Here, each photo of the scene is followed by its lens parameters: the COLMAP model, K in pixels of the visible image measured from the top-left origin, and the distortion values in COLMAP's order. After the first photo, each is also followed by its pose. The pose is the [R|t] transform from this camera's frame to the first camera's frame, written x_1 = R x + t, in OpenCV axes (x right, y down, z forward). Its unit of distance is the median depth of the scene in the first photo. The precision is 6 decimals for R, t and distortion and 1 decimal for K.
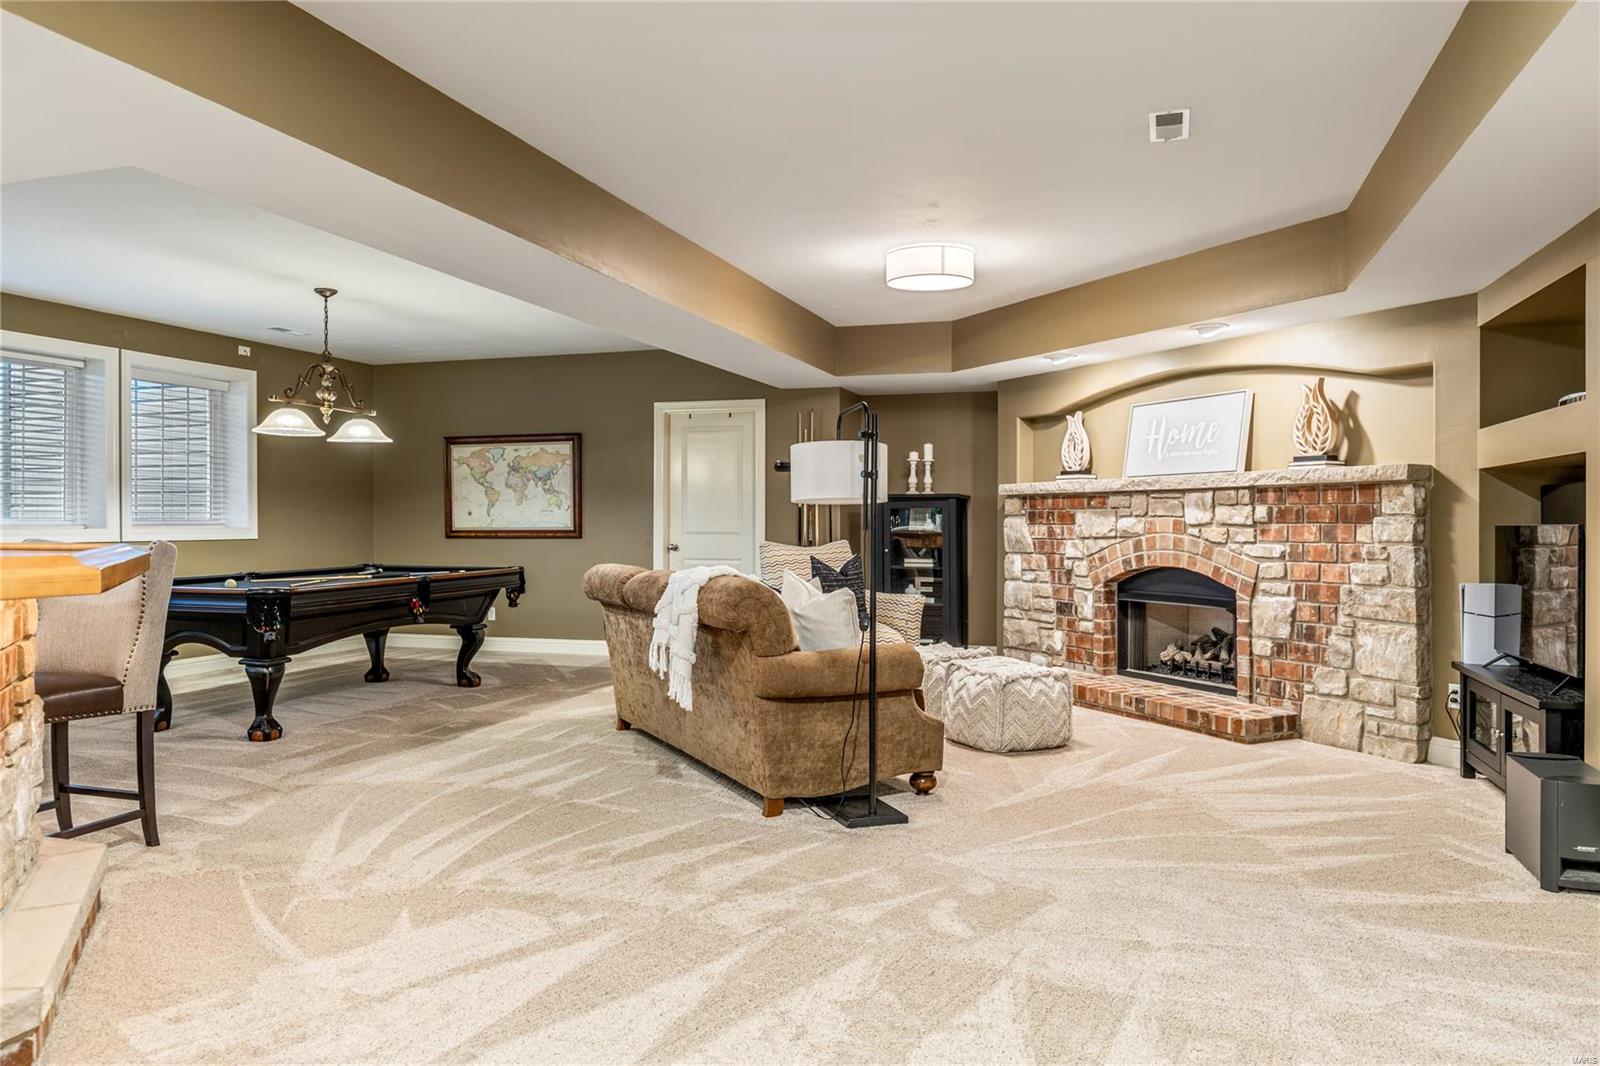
lens RADIAL K [[1127.9, 0, 800.1], [0, 1127.9, 533.1], [0, 0, 1]] dist [0.004413, 0.001284]
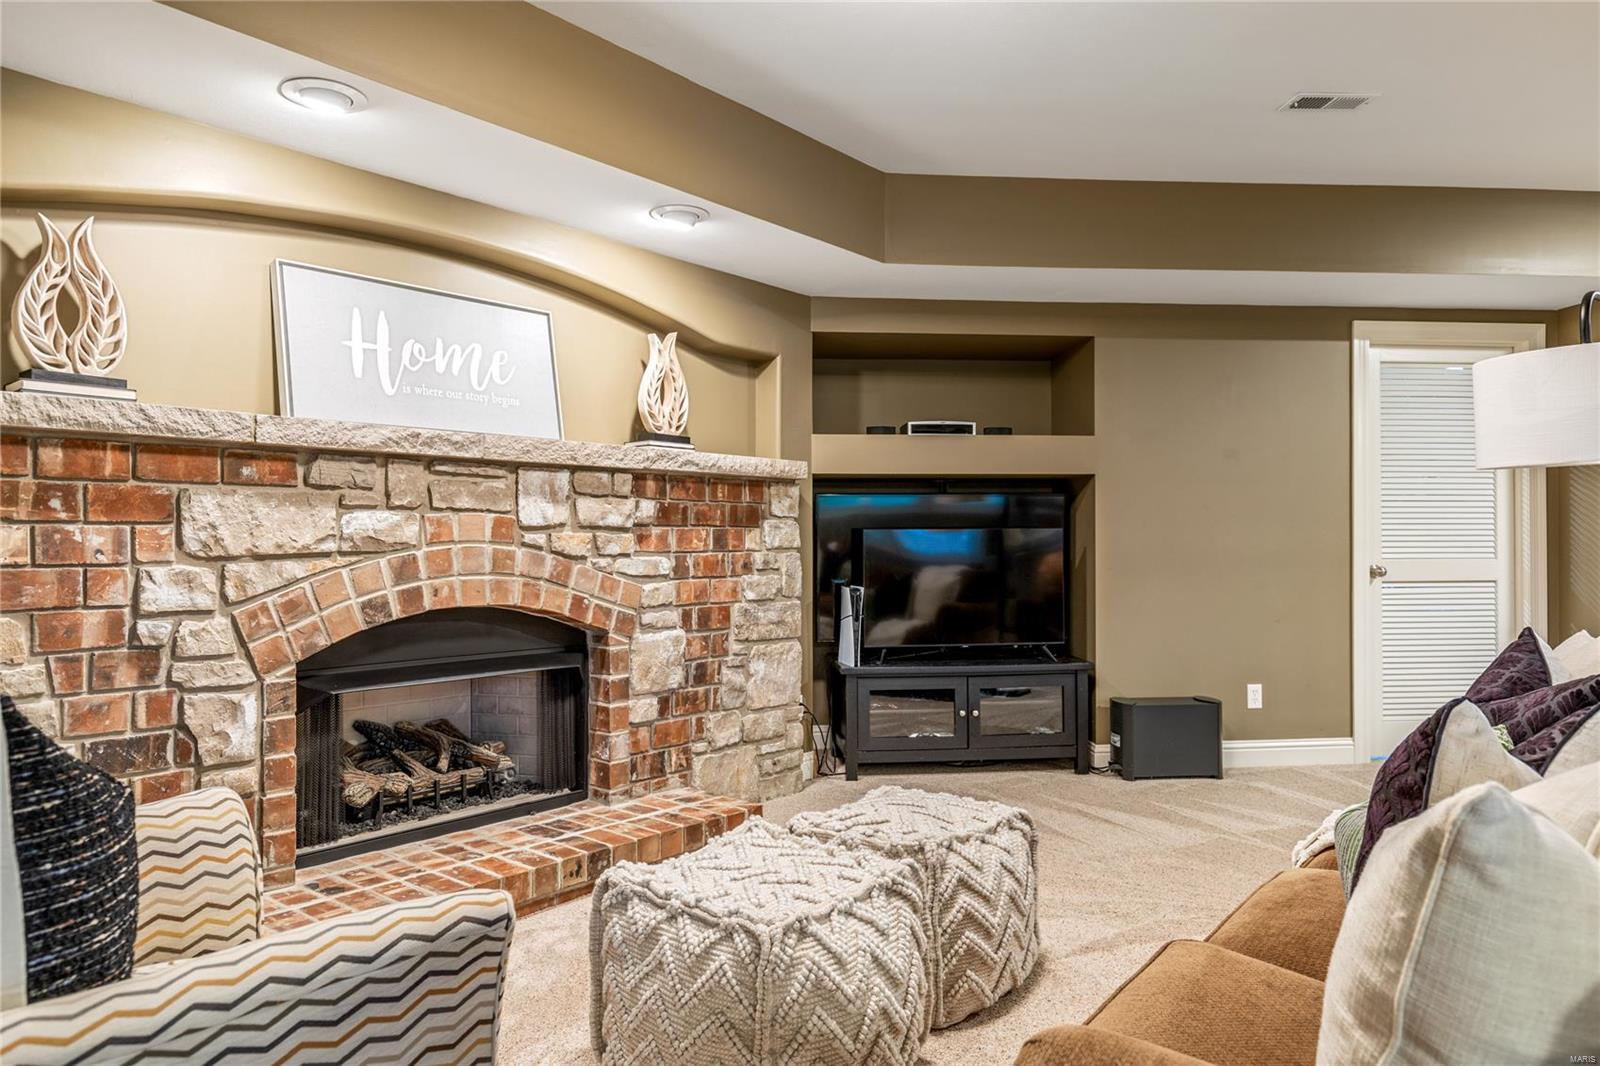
lens RADIAL K [[1033.1, 0, 799.6], [0, 1033.1, 533.9], [0, 0, 1]] dist [-0.000711, 0.000148]
pose [[-0.405027, 0.009793, 0.914252, -0.191317], [0.013808, 0.999894, -0.004594, 0.000332], [-0.914200, 0.010764, -0.405120, 1.152581]]
